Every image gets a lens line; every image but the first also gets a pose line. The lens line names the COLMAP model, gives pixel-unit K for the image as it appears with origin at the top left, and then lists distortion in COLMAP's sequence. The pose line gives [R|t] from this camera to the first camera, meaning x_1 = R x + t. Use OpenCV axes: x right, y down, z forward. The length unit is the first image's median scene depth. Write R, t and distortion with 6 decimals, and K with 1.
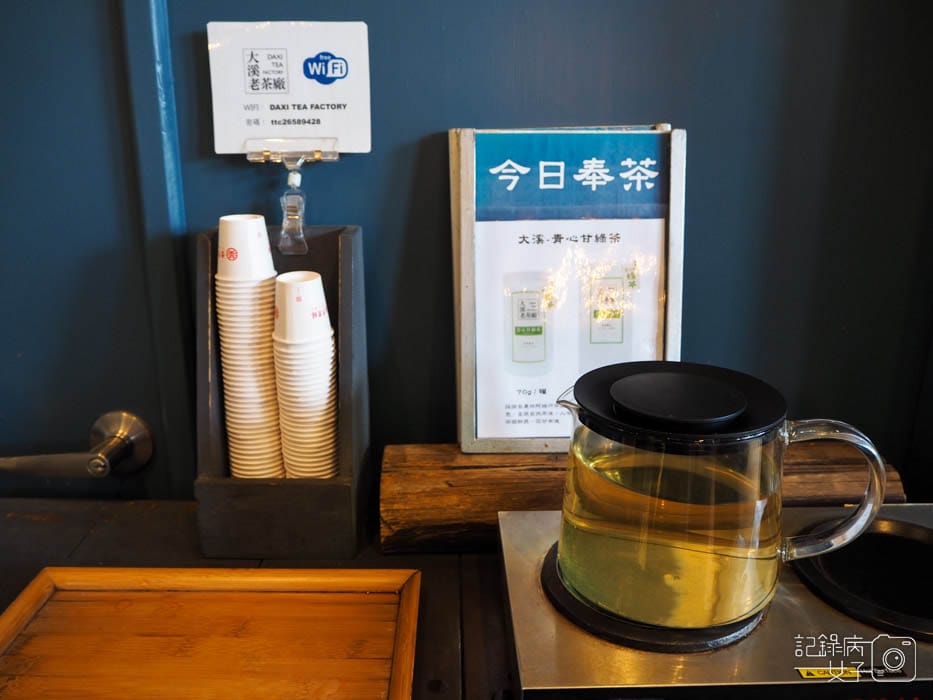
lens RADIAL K [[812.9, 0, 465.9], [0, 812.9, 344.4], [0, 0, 1]] dist [-0.007823, -0.007913]
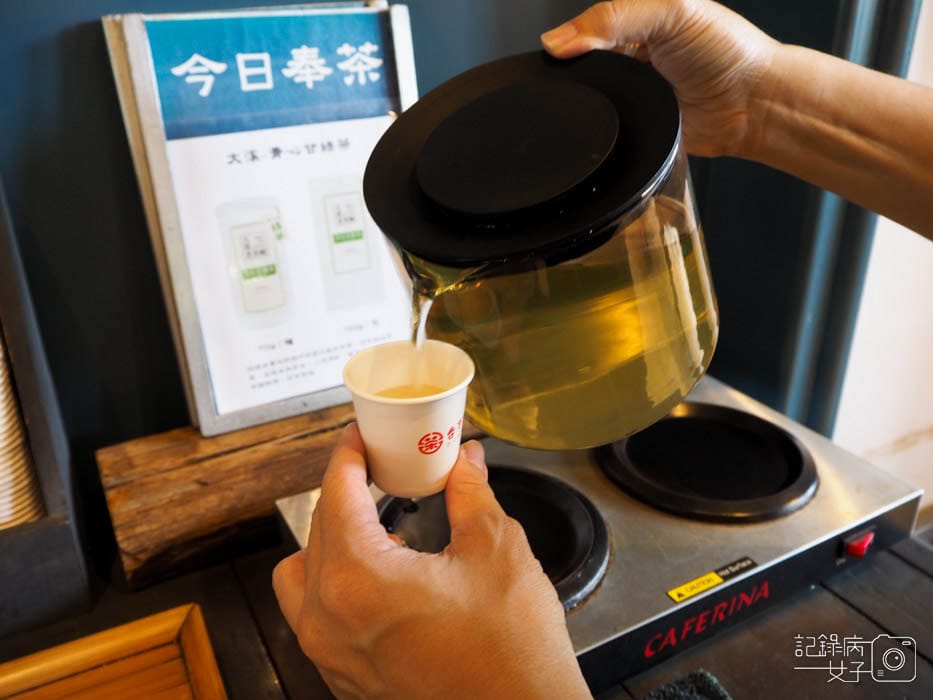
lens RADIAL K [[812.9, 0, 465.9], [0, 812.9, 344.4], [0, 0, 1]] dist [-0.007823, -0.007913]
pose [[0.894760, -0.199172, 0.399670, -0.077930], [0.151038, 0.977254, 0.148871, -0.036821], [-0.420230, -0.072838, 0.904490, 0.186077]]
